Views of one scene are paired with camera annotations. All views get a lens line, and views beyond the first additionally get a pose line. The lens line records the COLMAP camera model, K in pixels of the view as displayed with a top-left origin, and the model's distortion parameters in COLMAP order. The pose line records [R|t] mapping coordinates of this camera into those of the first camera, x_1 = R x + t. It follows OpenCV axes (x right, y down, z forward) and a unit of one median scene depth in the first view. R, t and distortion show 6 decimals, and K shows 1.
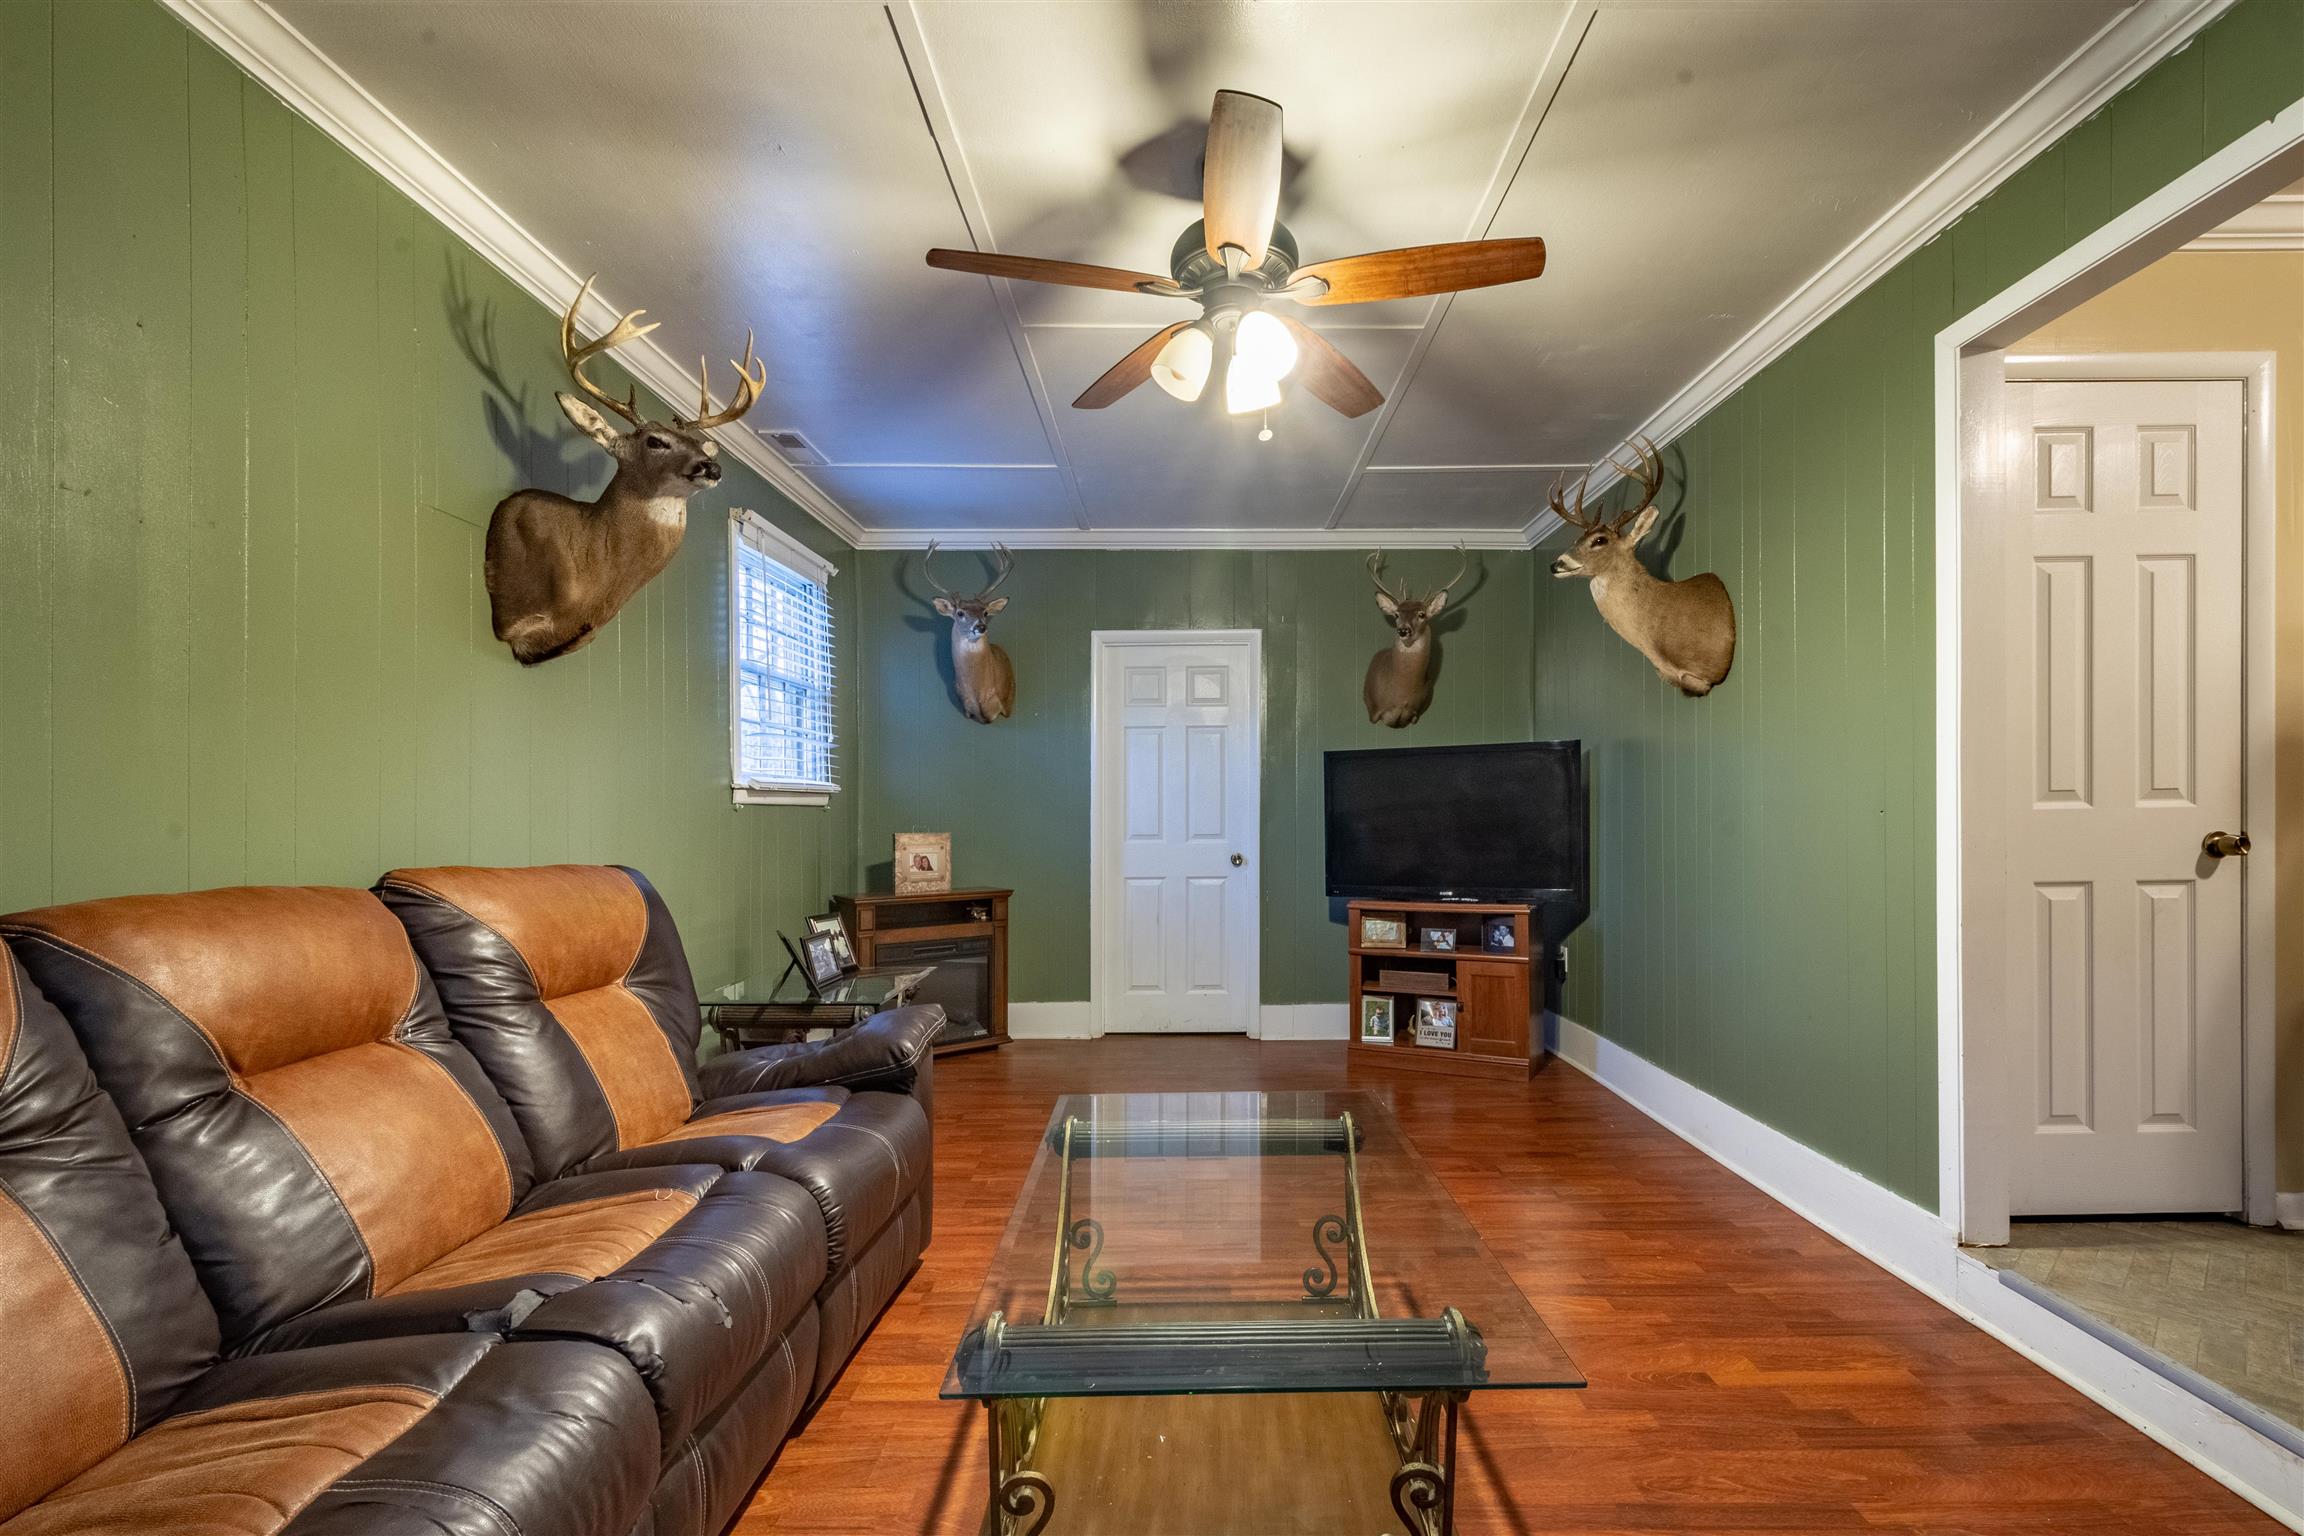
lens RADIAL K [[1015.3, 0, 1192.6], [0, 1015.3, 785.0], [0, 0, 1]] dist [0.002279, -0.000285]
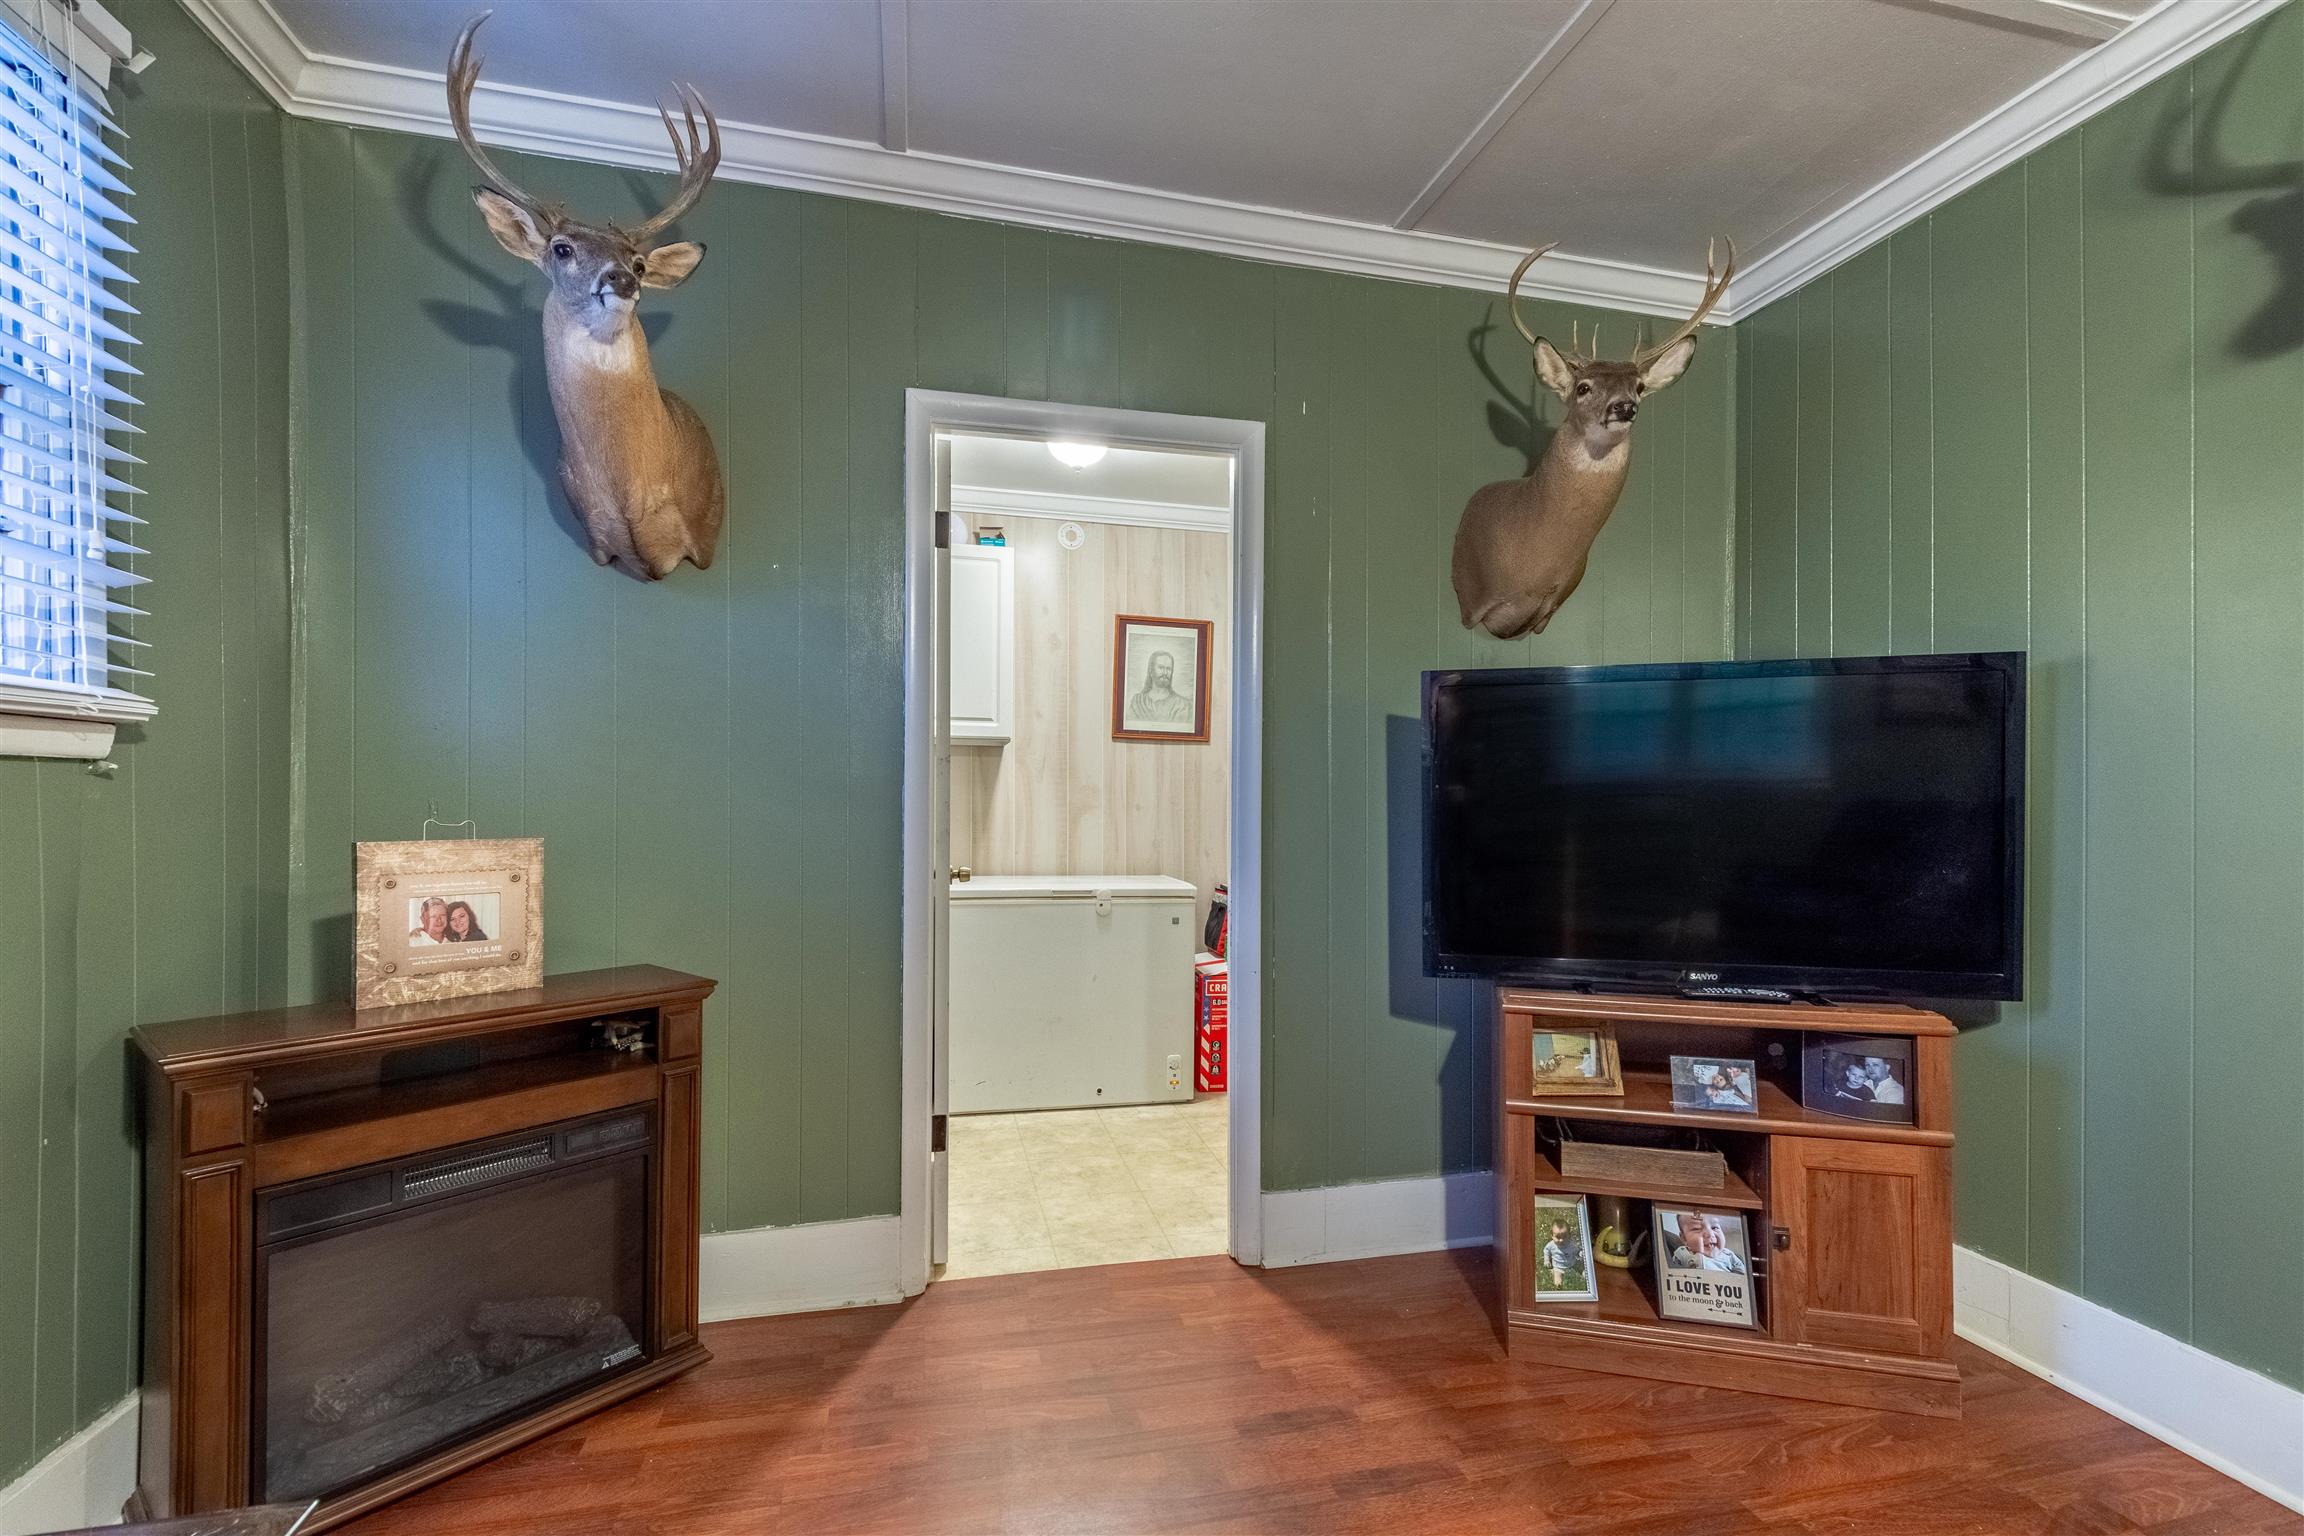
lens RADIAL K [[999.9, 0, 1156.4], [0, 999.9, 795.9], [0, 0, 1]] dist [0.013845, -0.000473]
pose [[0.975049, 0.013699, 0.221566, -0.100546], [-0.019125, 0.999567, 0.022361, 0.018484], [-0.221164, -0.026041, 0.974889, 0.612903]]
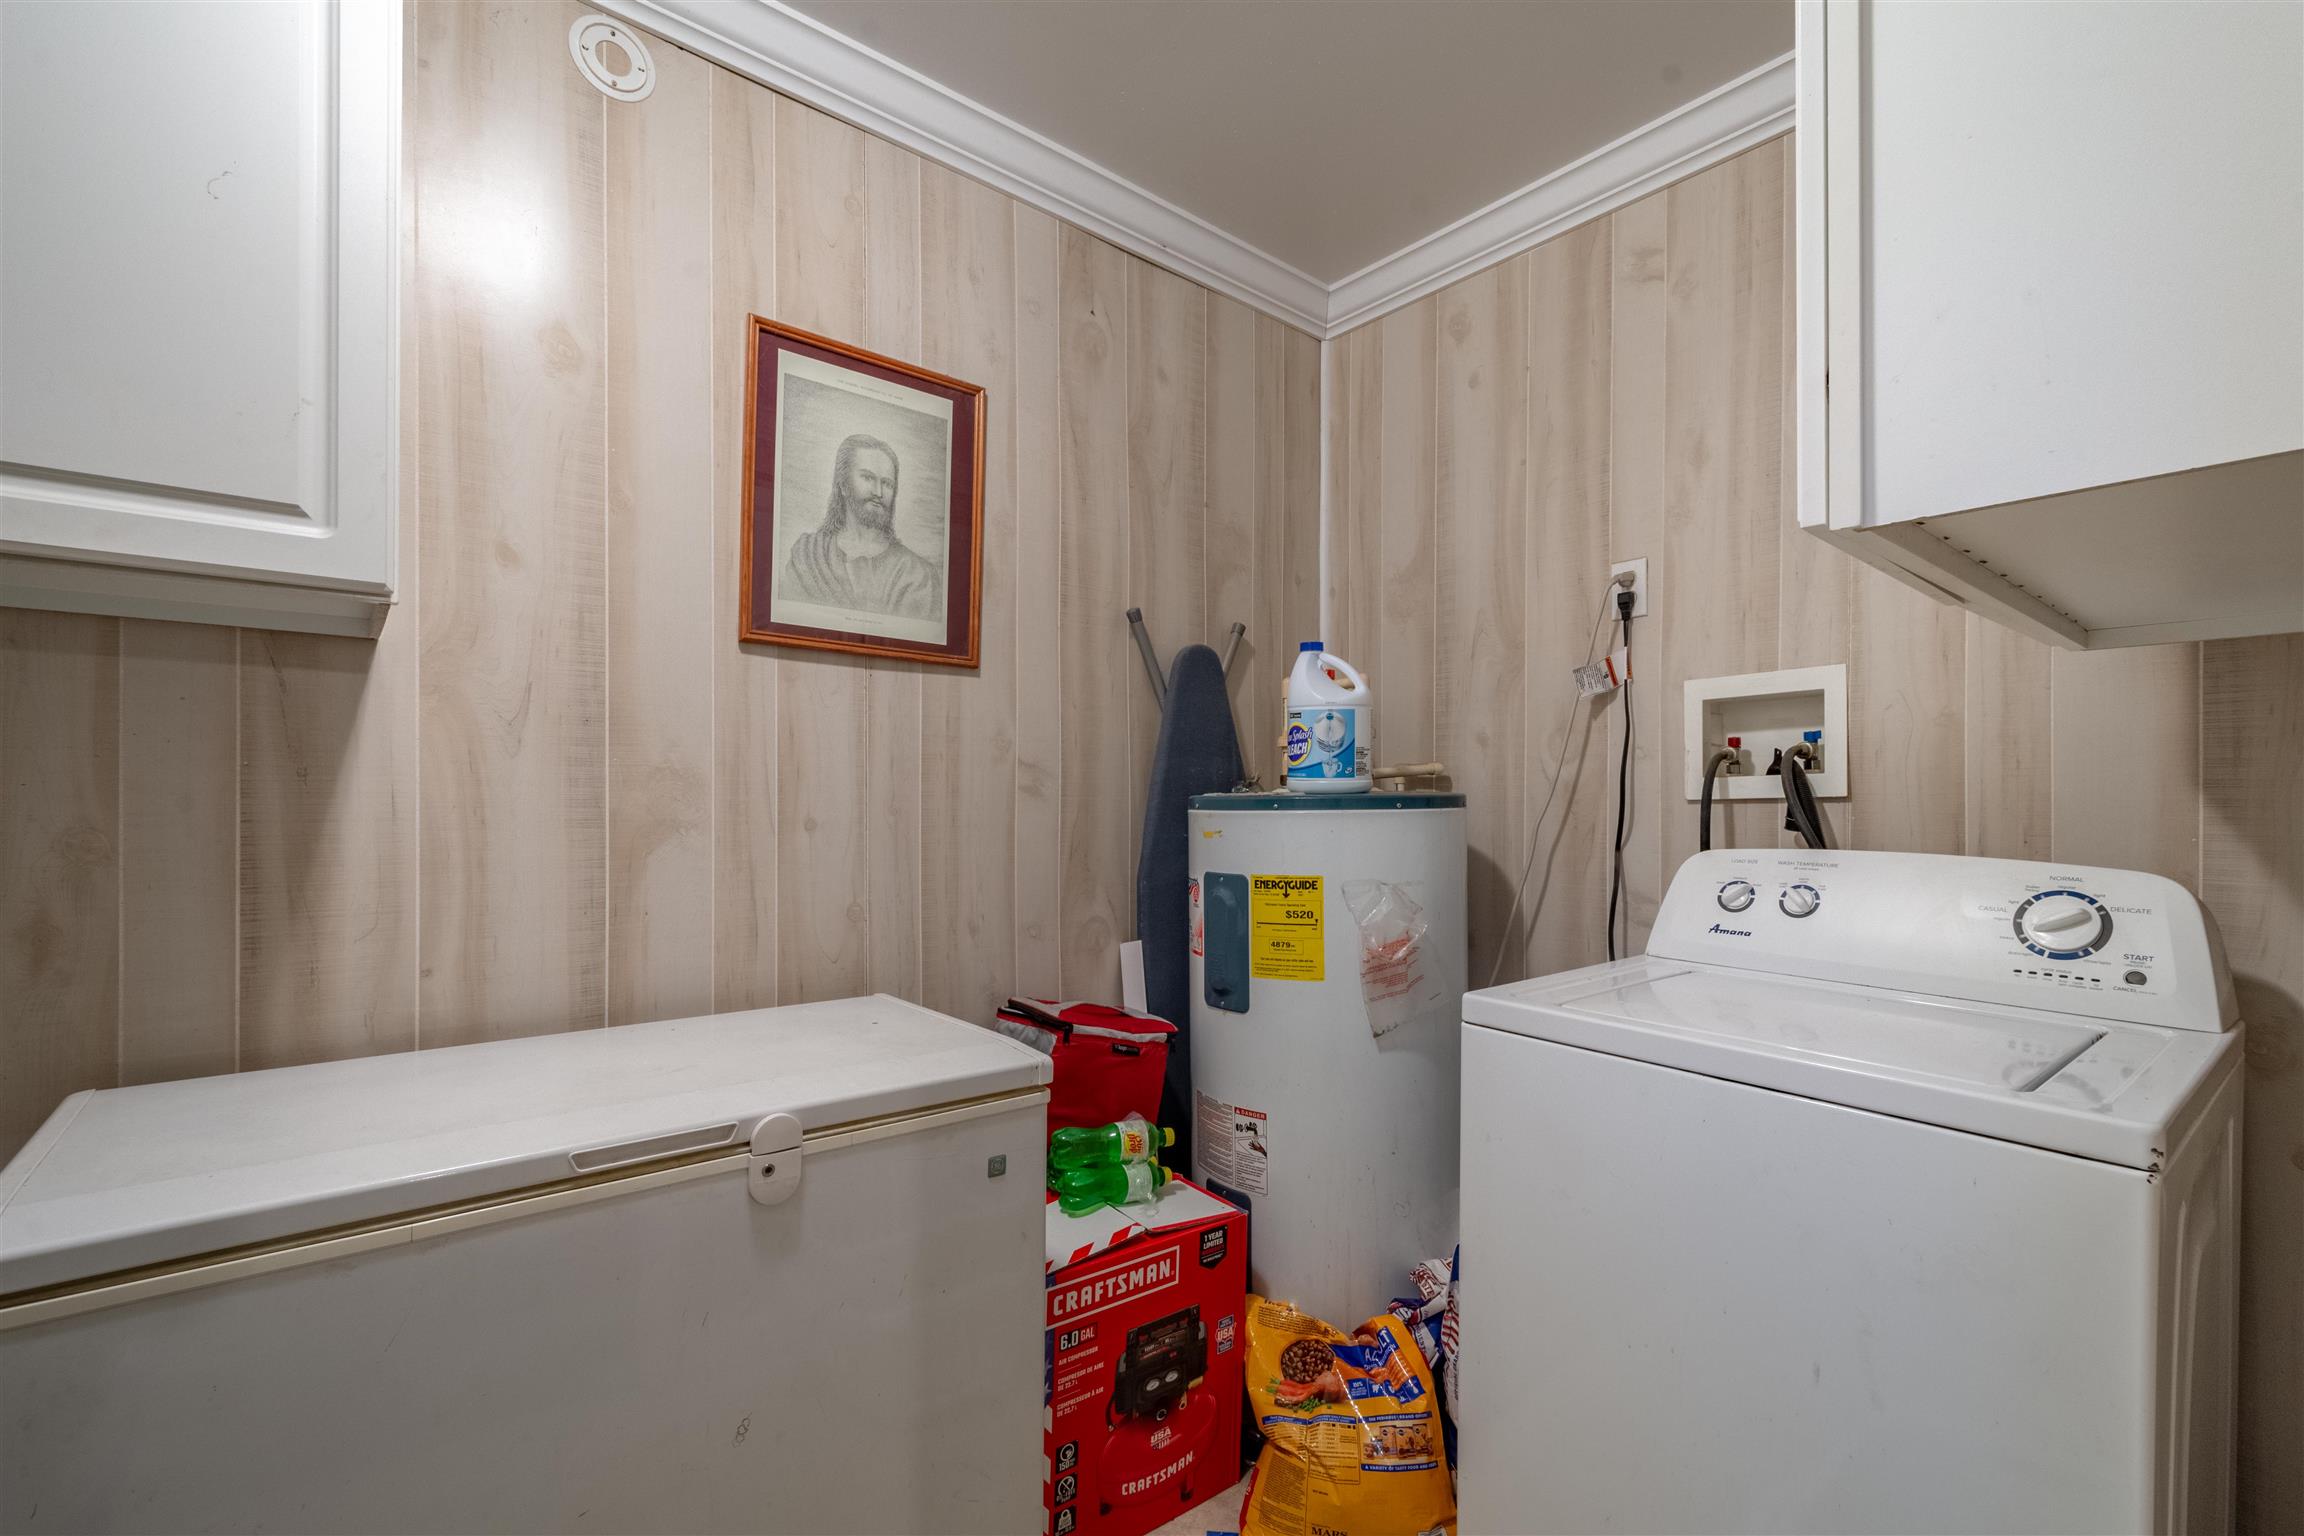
lens RADIAL K [[998.7, 0, 1151.0], [0, 998.7, 781.3], [0, 0, 1]] dist [0.013860, -0.006731]
pose [[0.775895, 0.017773, 0.630612, -0.043634], [-0.019307, 0.999804, -0.004422, 0.033880], [-0.630567, -0.008744, 0.776086, 1.166847]]
